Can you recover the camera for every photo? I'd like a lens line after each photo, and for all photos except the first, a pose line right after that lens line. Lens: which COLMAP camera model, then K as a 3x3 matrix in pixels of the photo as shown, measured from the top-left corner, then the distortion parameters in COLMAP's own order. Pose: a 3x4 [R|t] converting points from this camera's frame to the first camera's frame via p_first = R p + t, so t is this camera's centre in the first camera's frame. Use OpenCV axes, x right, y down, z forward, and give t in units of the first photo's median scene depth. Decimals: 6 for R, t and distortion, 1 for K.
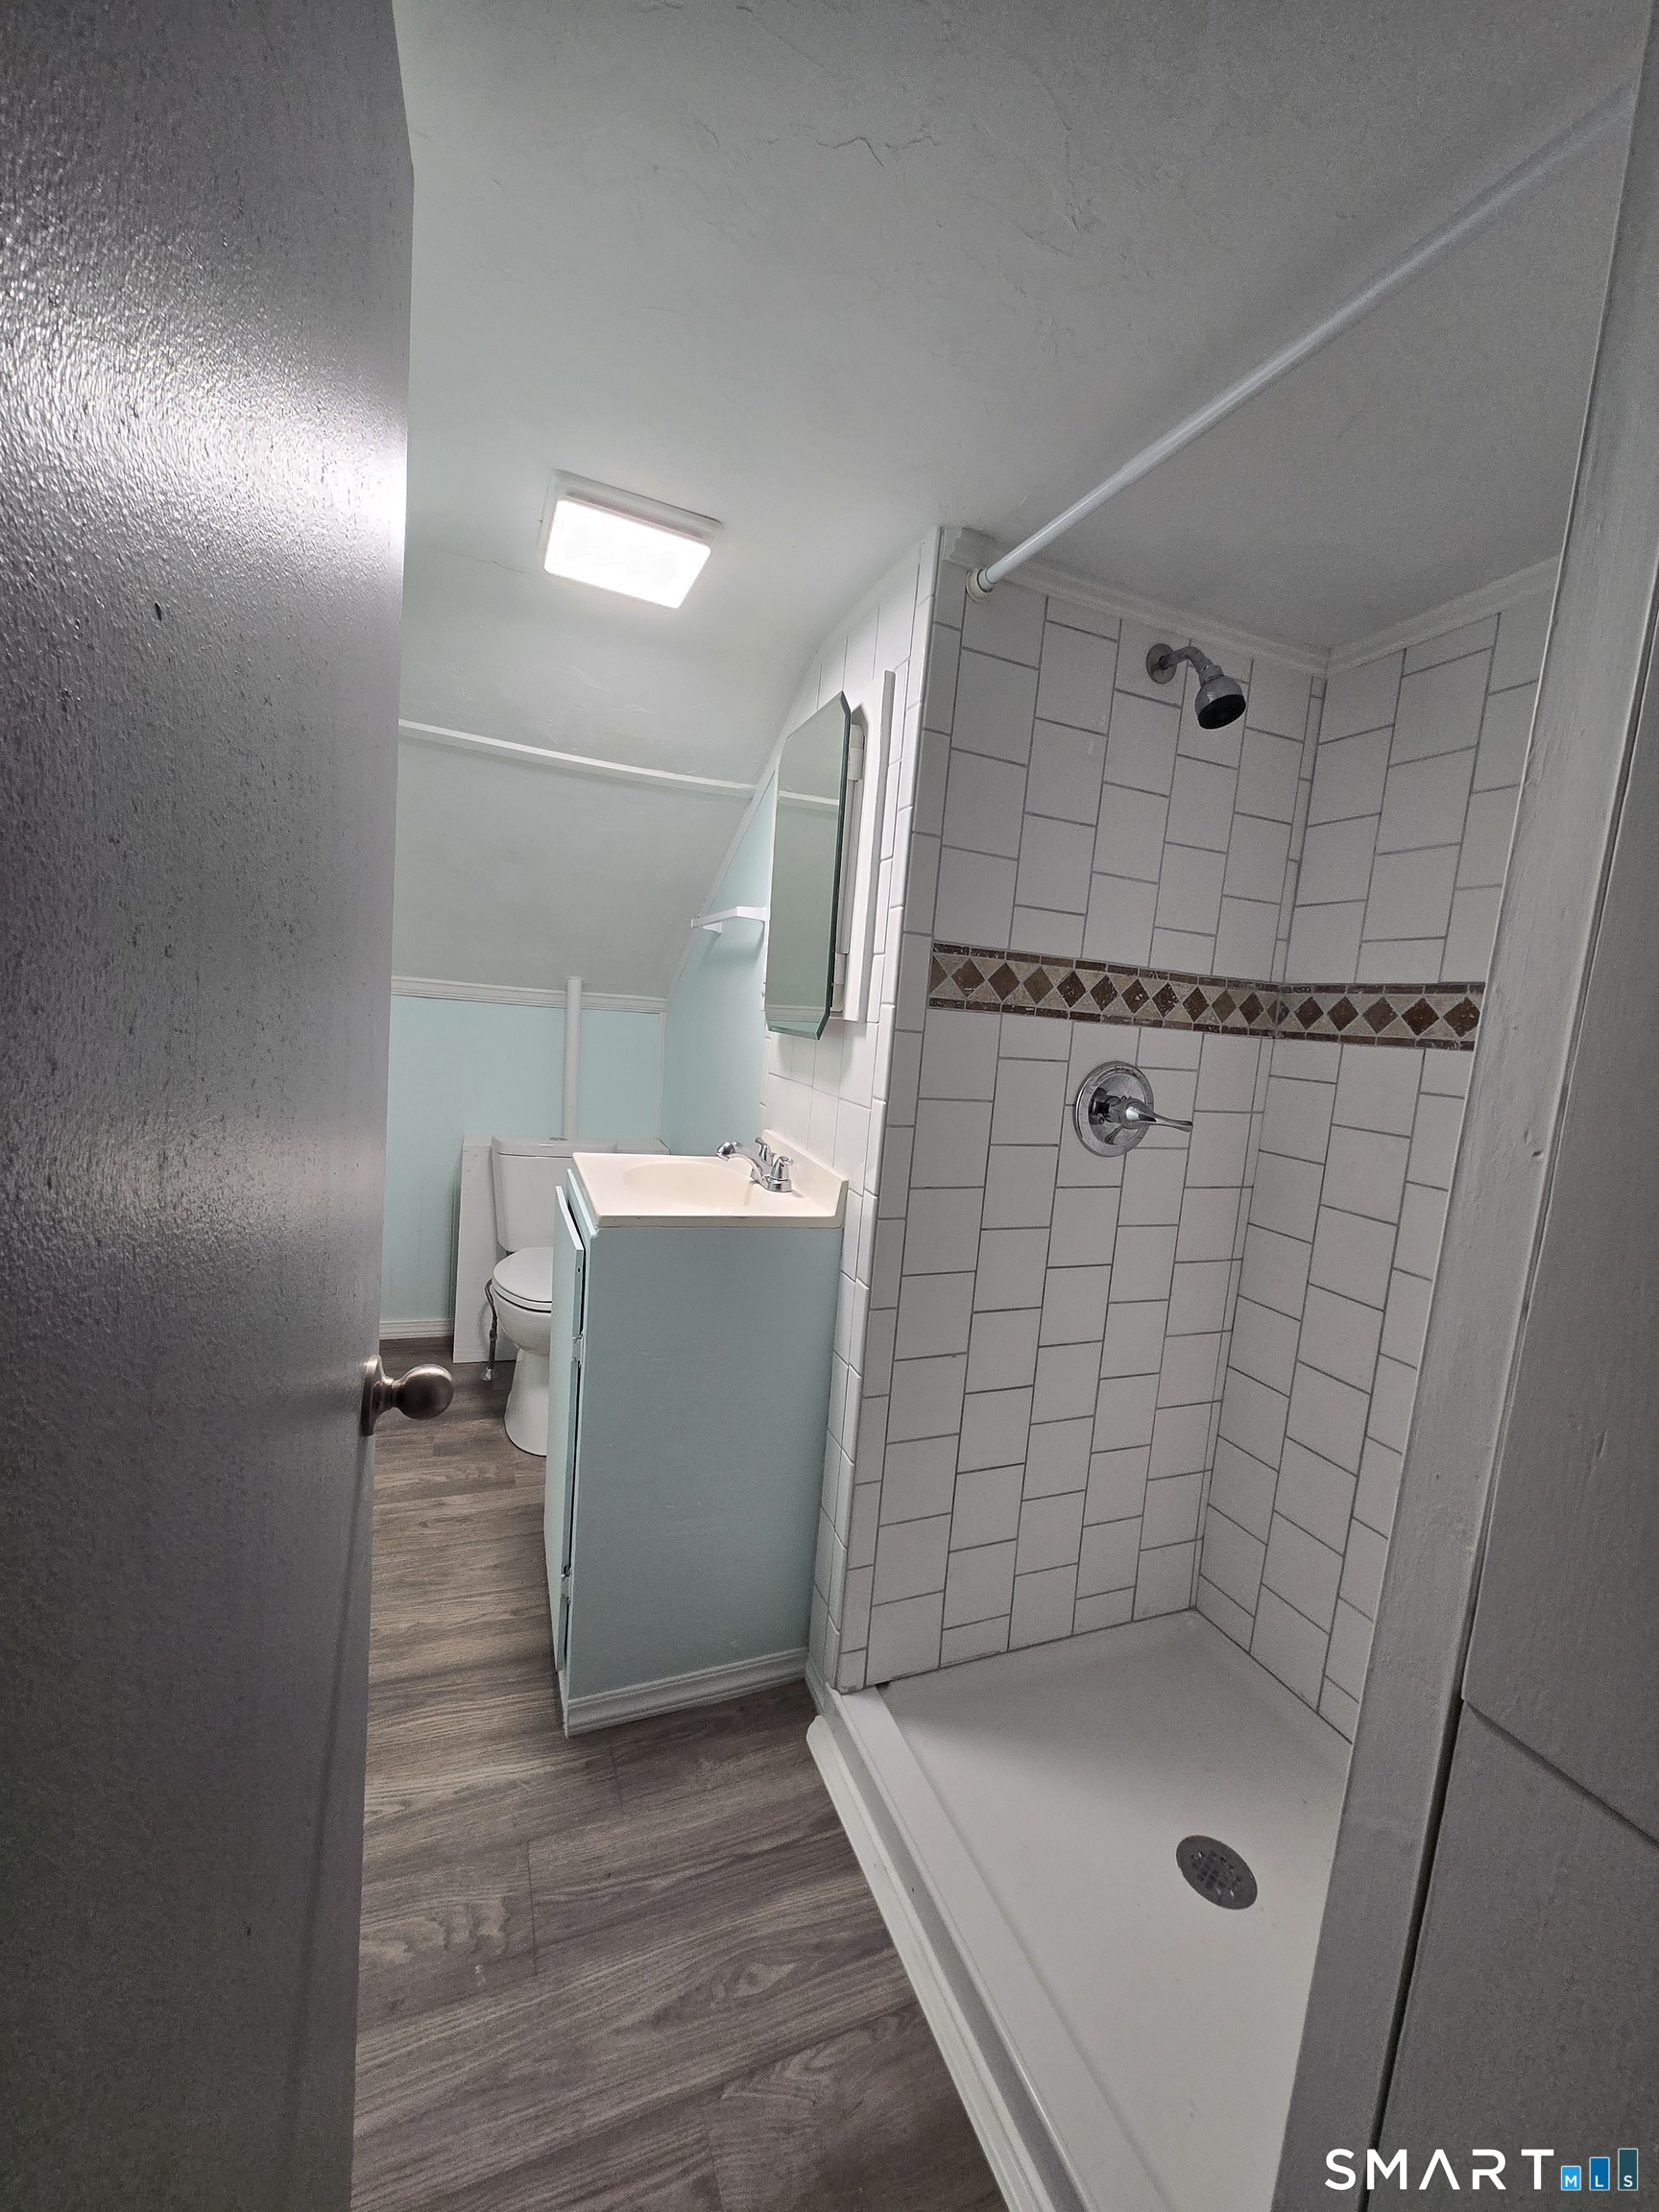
lens RADIAL K [[869.5, 0, 839.3], [0, 869.5, 1103.2], [0, 0, 1]] dist [0.001969, -0.000033]
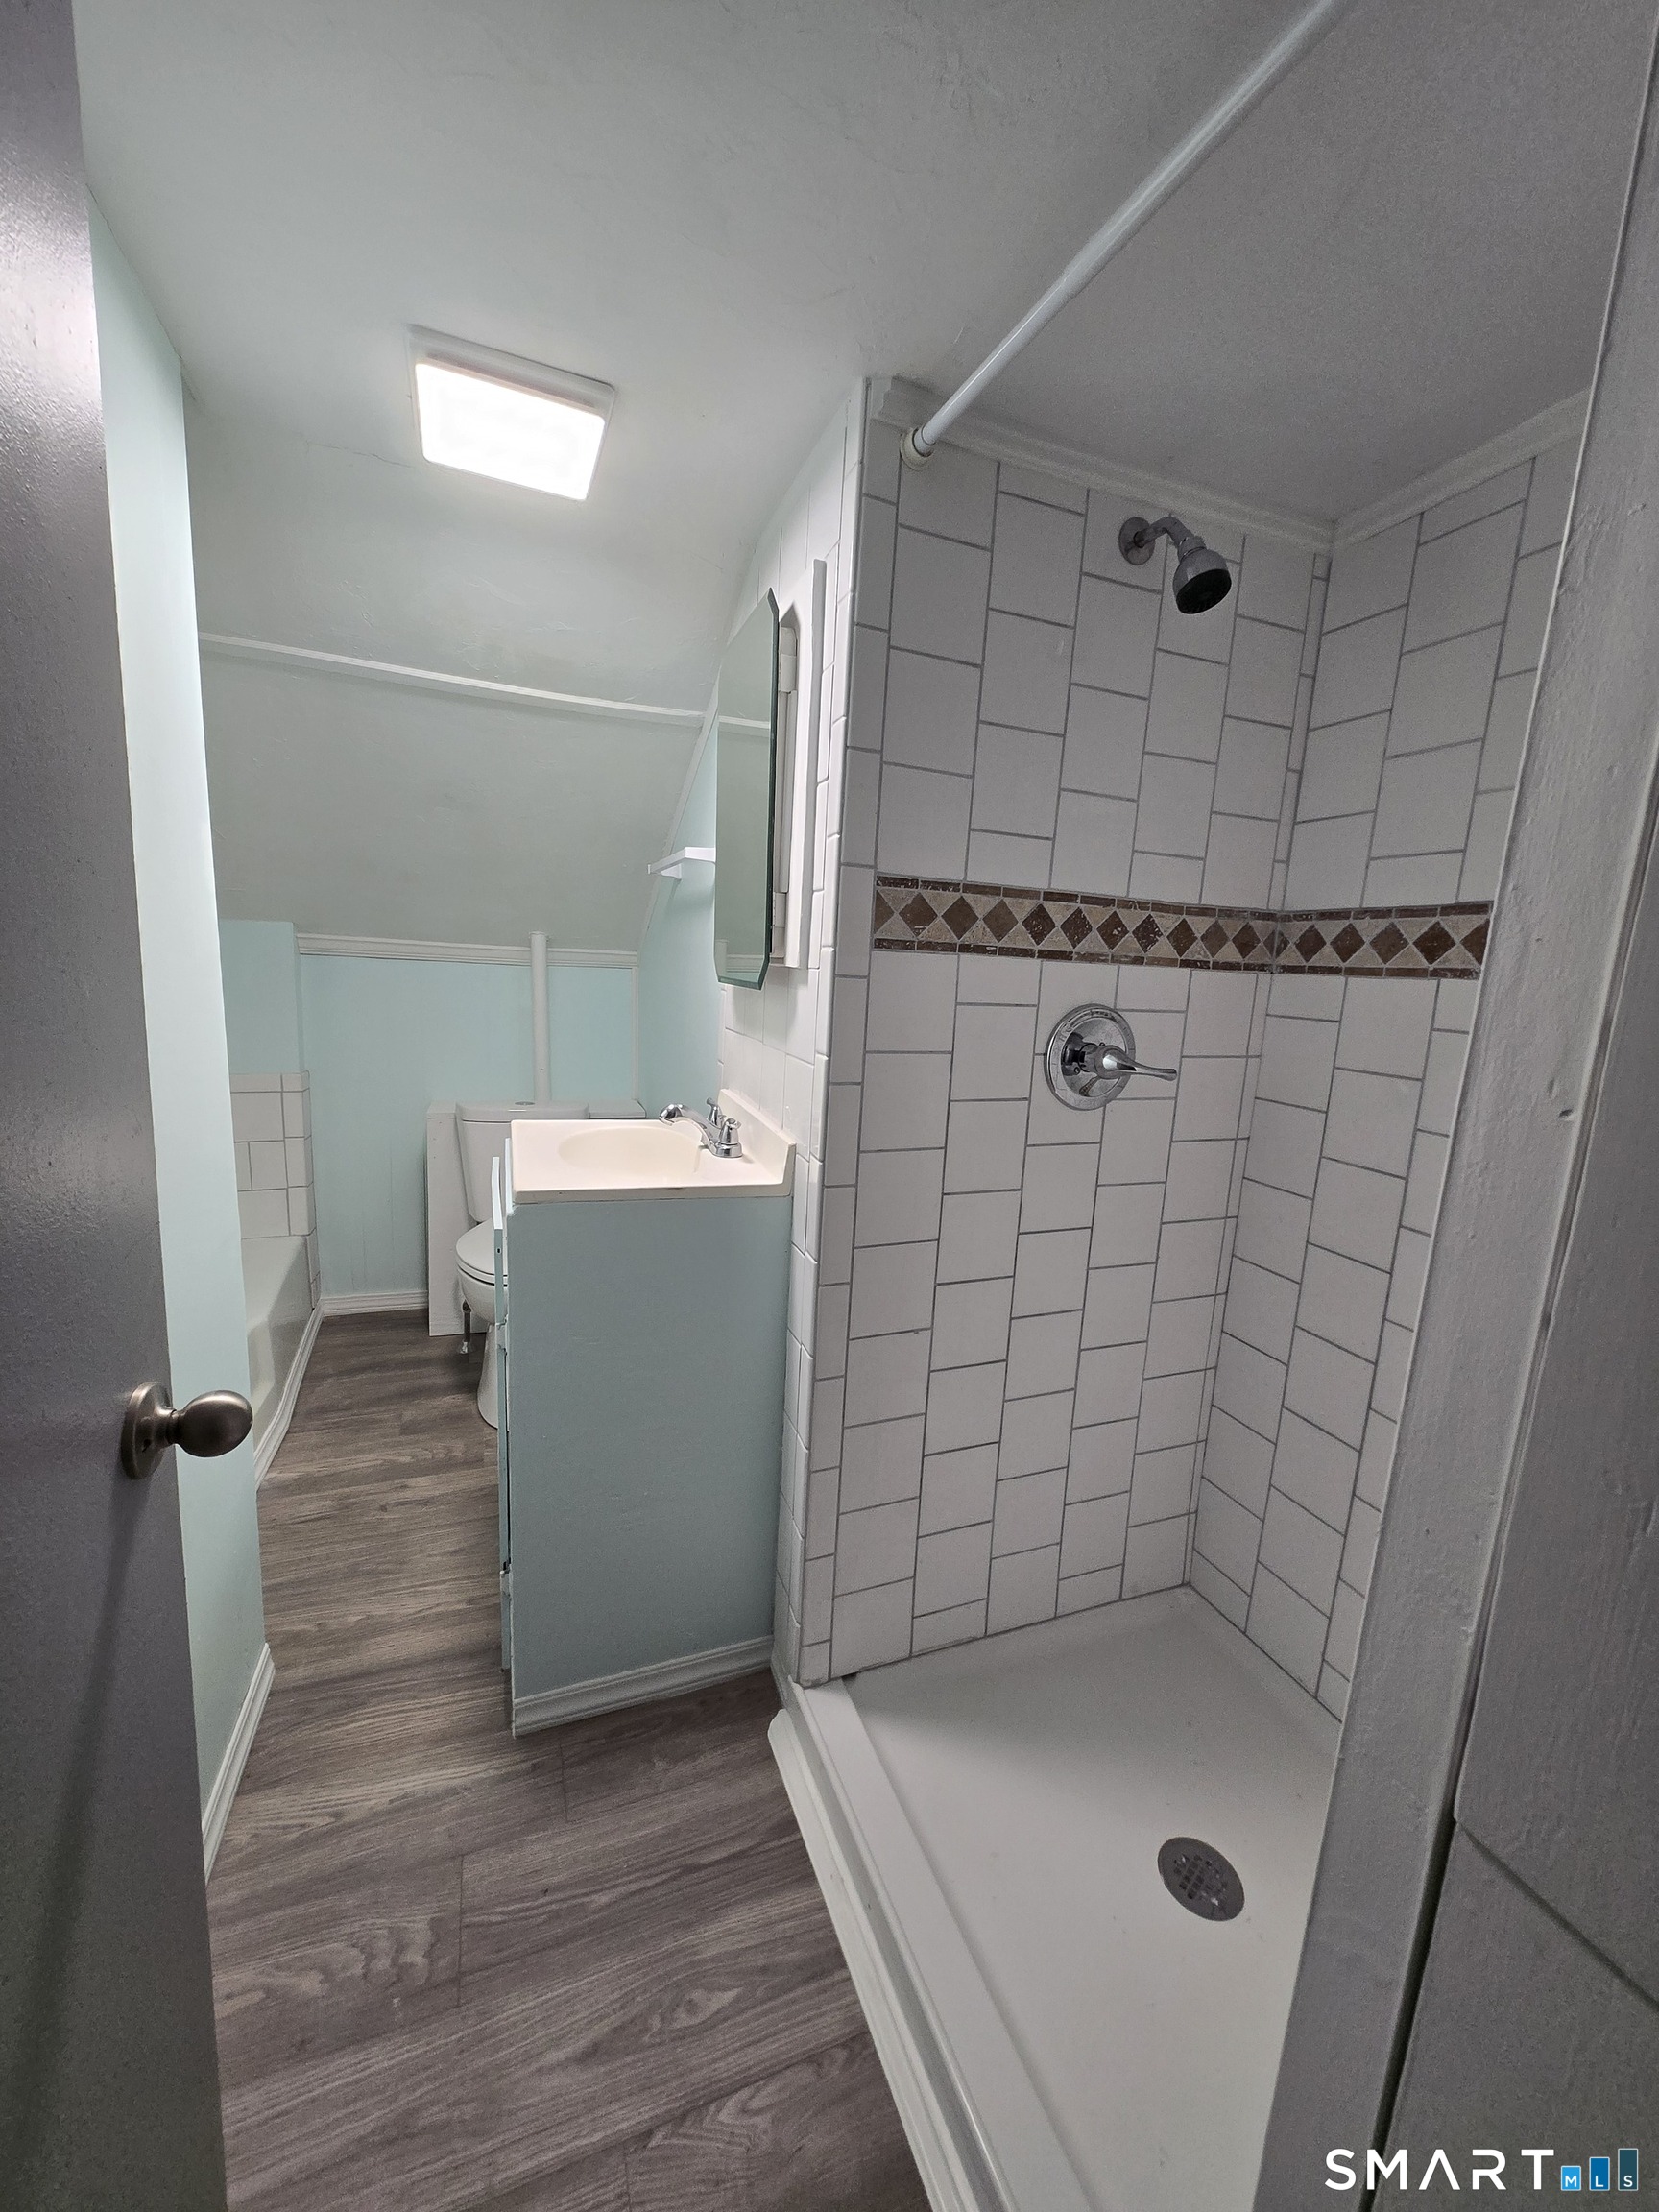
lens RADIAL K [[883.0, 0, 829.5], [0, 883.0, 1106.0], [0, 0, 1]] dist [0.003663, -0.000505]
pose [[0.999435, -0.027124, -0.019851, 0.068626], [0.028202, 0.998018, 0.056248, -0.002183], [0.018286, -0.056777, 0.998219, 0.085468]]
